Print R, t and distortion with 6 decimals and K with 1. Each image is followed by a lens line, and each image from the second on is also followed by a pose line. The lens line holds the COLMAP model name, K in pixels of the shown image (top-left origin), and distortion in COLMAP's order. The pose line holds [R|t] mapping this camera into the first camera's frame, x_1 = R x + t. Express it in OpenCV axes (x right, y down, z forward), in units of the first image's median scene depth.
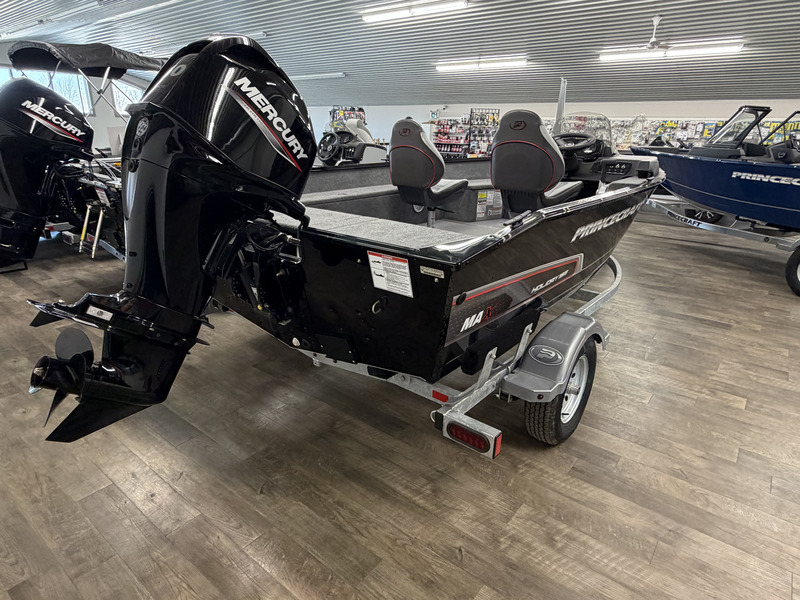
lens RADIAL K [[487.7, 0, 400.0], [0, 487.7, 300.0], [0, 0, 1]] dist [-0.000040, 0.000133]
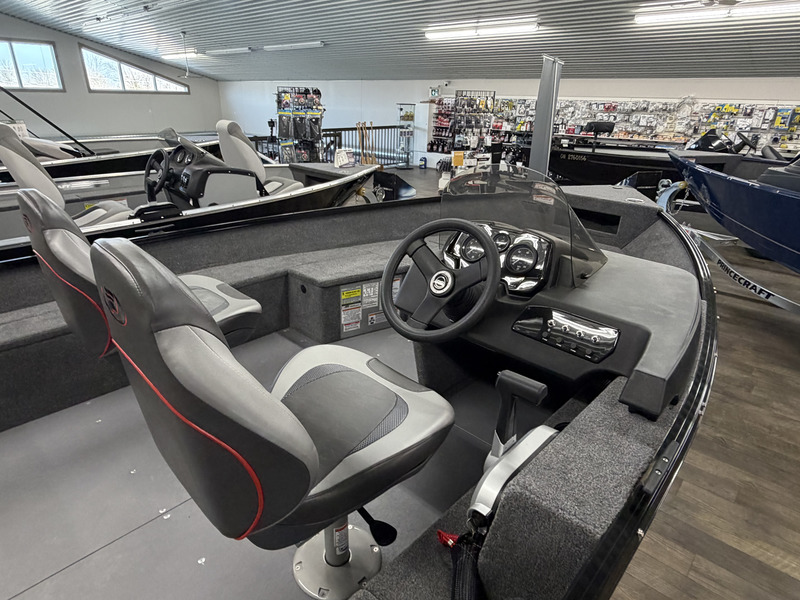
lens RADIAL K [[487.7, 0, 400.0], [0, 487.7, 300.0], [0, 0, 1]] dist [-0.000040, 0.000133]
pose [[0.997348, 0.027940, -0.067203, 0.104940], [-0.024016, 0.997998, 0.058506, -0.097881], [0.068703, -0.056737, 0.996023, 0.196121]]
